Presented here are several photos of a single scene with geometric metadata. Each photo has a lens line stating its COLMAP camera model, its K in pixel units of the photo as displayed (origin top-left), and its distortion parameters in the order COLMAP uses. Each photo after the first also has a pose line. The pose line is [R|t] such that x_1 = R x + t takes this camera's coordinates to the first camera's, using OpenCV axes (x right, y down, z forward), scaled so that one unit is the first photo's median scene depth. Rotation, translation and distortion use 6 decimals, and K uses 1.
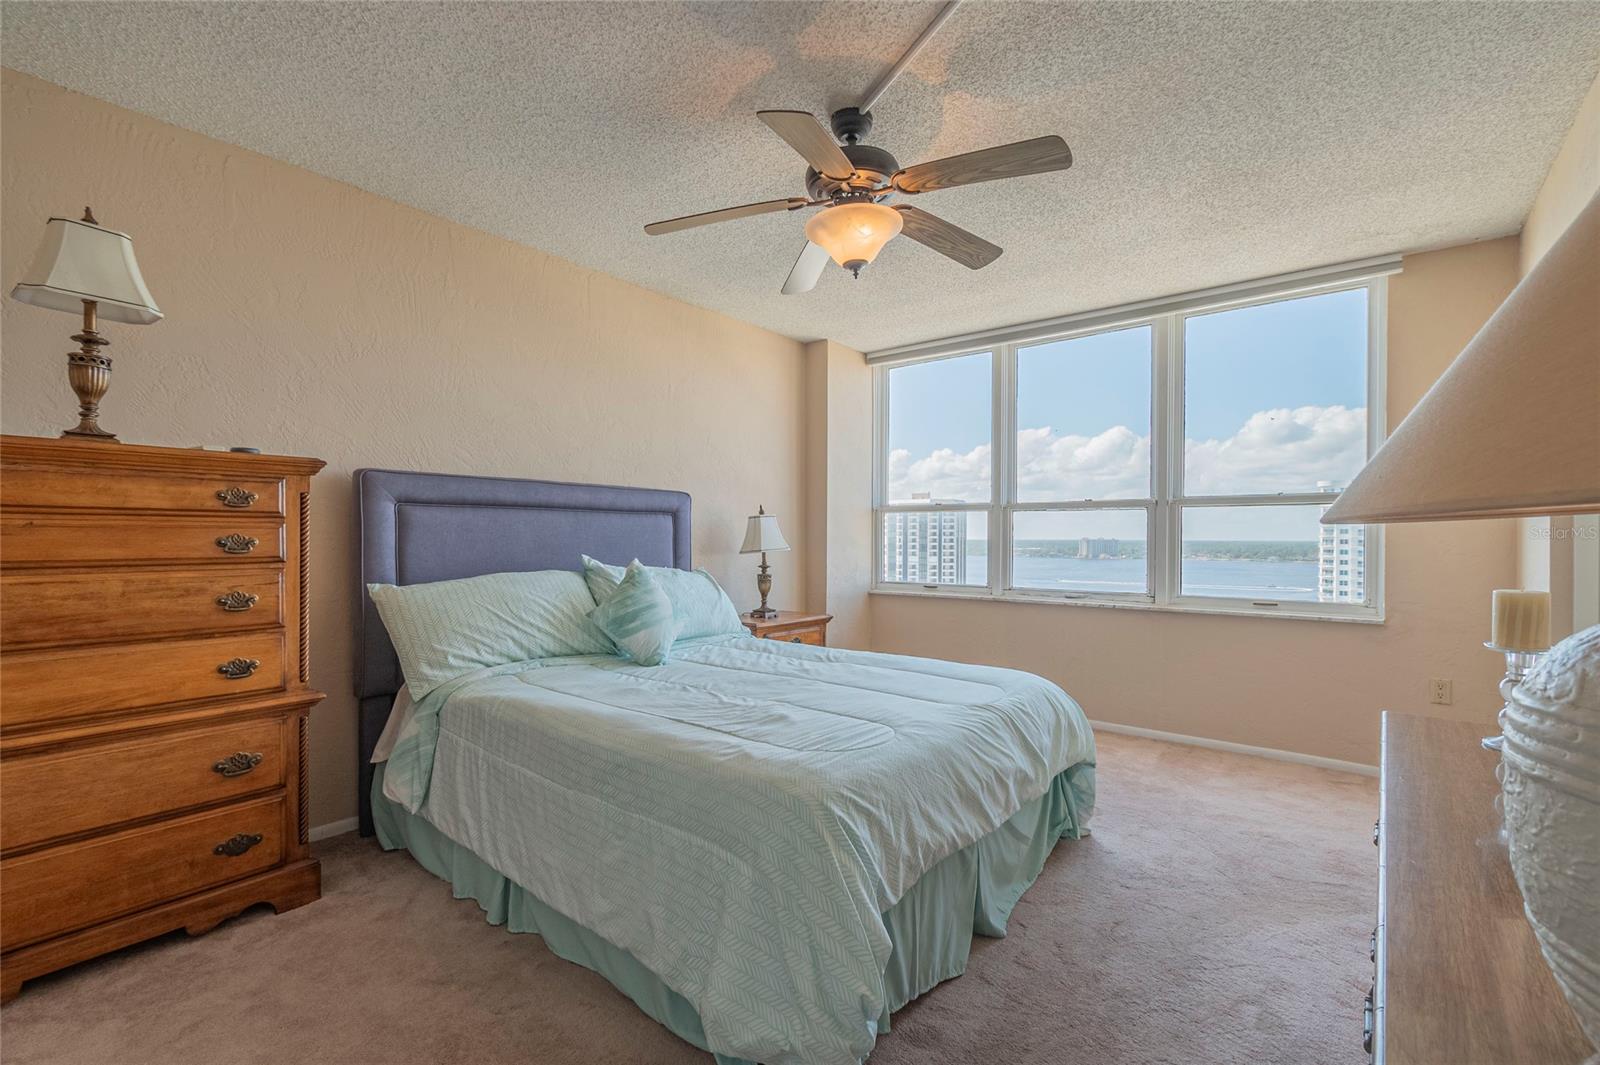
lens RADIAL K [[707.4, 0, 803.9], [0, 707.4, 538.1], [0, 0, 1]] dist [0.009430, -0.005057]
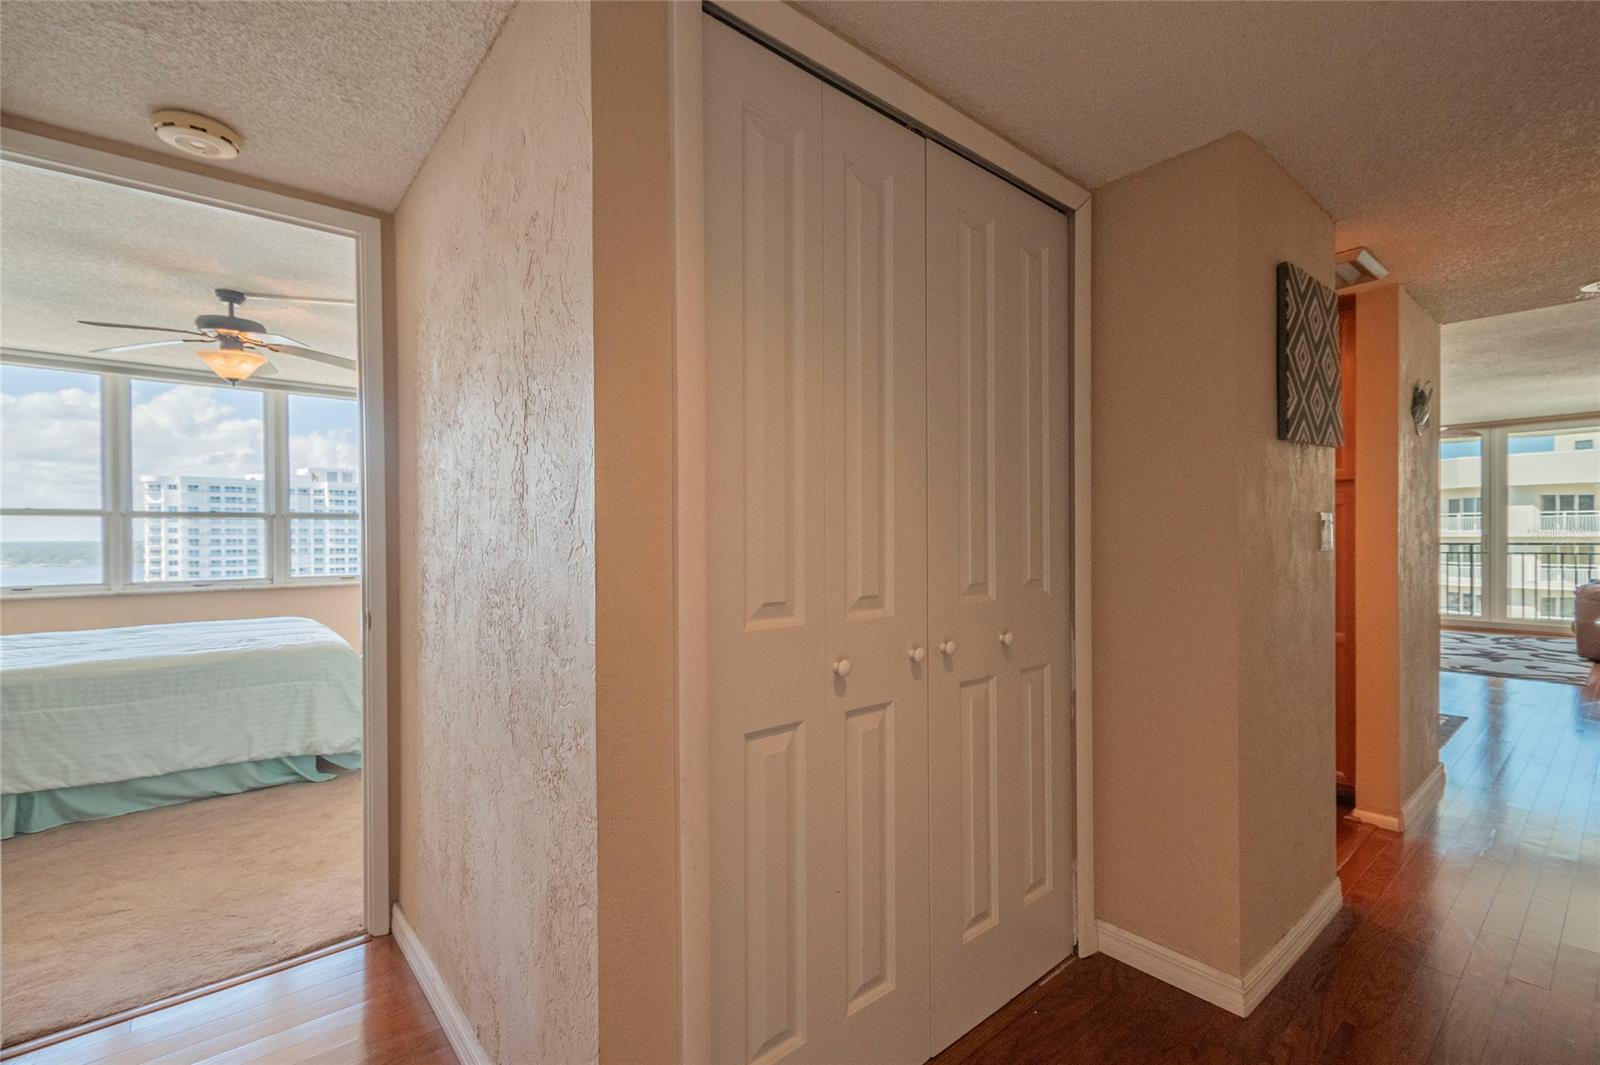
lens RADIAL K [[707.4, 0, 801.9], [0, 707.4, 539.8], [0, 0, 1]] dist [0.009430, -0.005057]
pose [[0.189577, -0.009584, 0.981819, -1.107278], [0.005653, 0.999946, 0.008669, -0.008694], [-0.981850, 0.003907, 0.189621, -0.532751]]
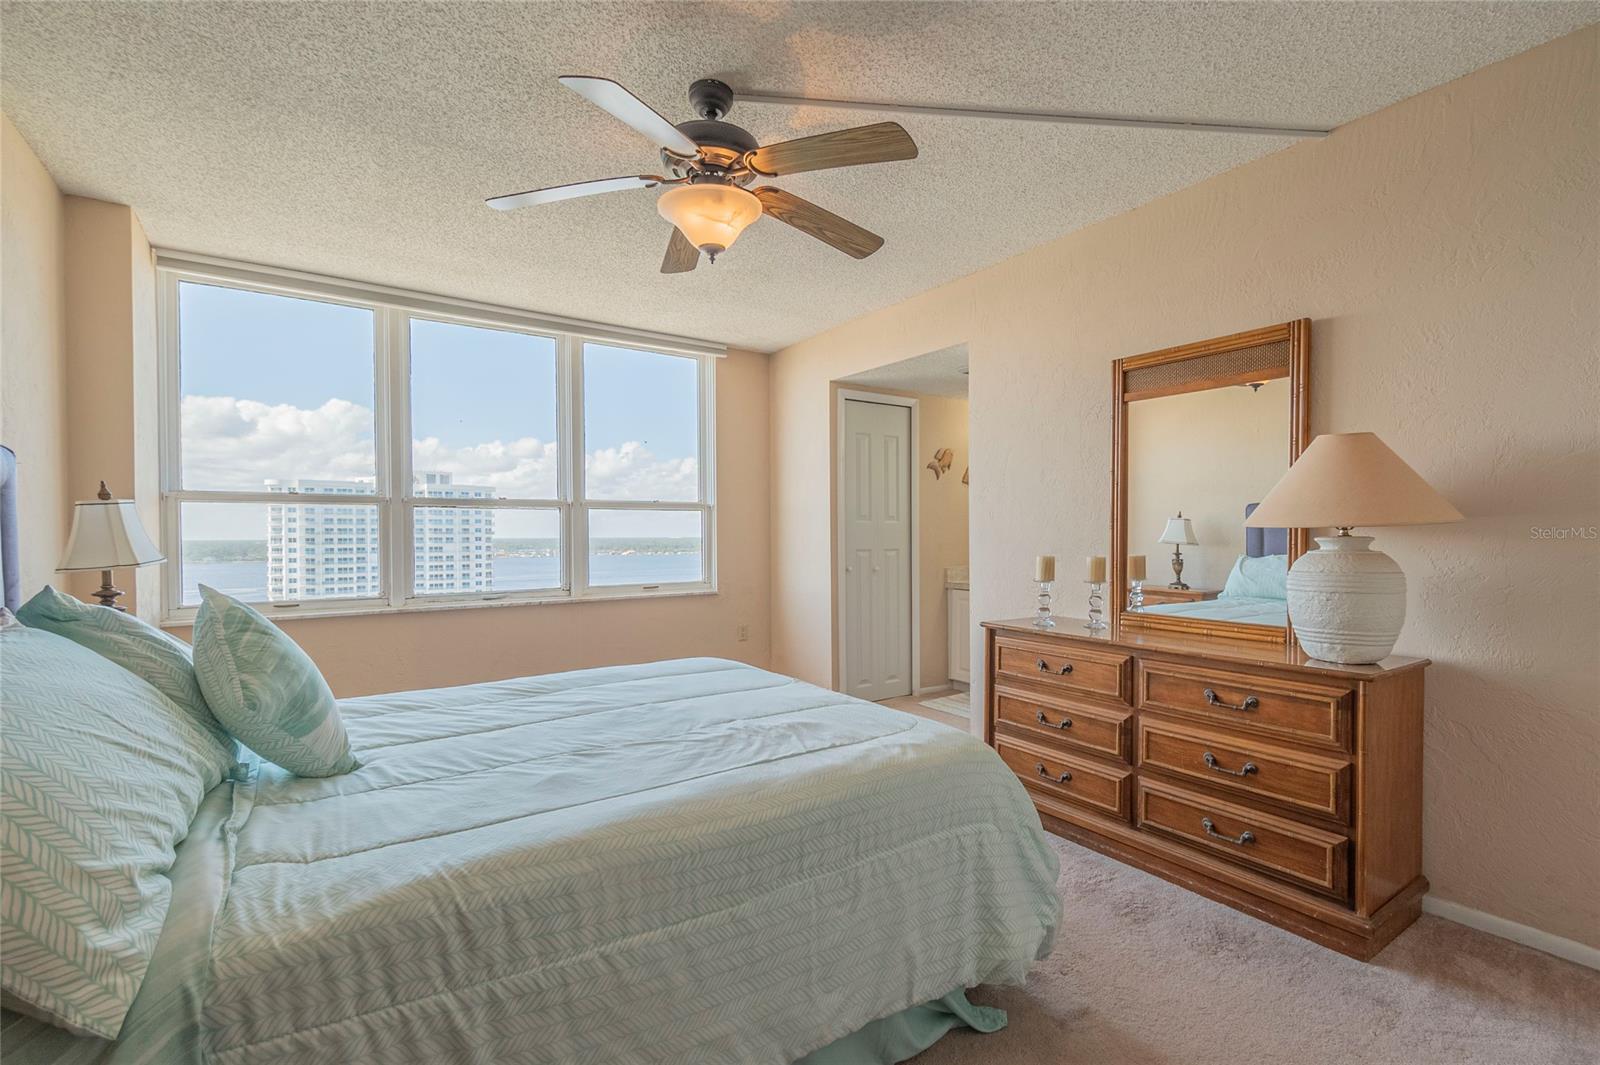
lens RADIAL K [[707.4, 0, 801.5], [0, 707.4, 536.4], [0, 0, 1]] dist [0.009430, -0.005057]
pose [[0.286221, -0.008111, 0.958129, -0.670898], [0.008437, 0.999947, 0.005944, -0.004756], [-0.958127, 0.006382, 0.286274, 0.513388]]
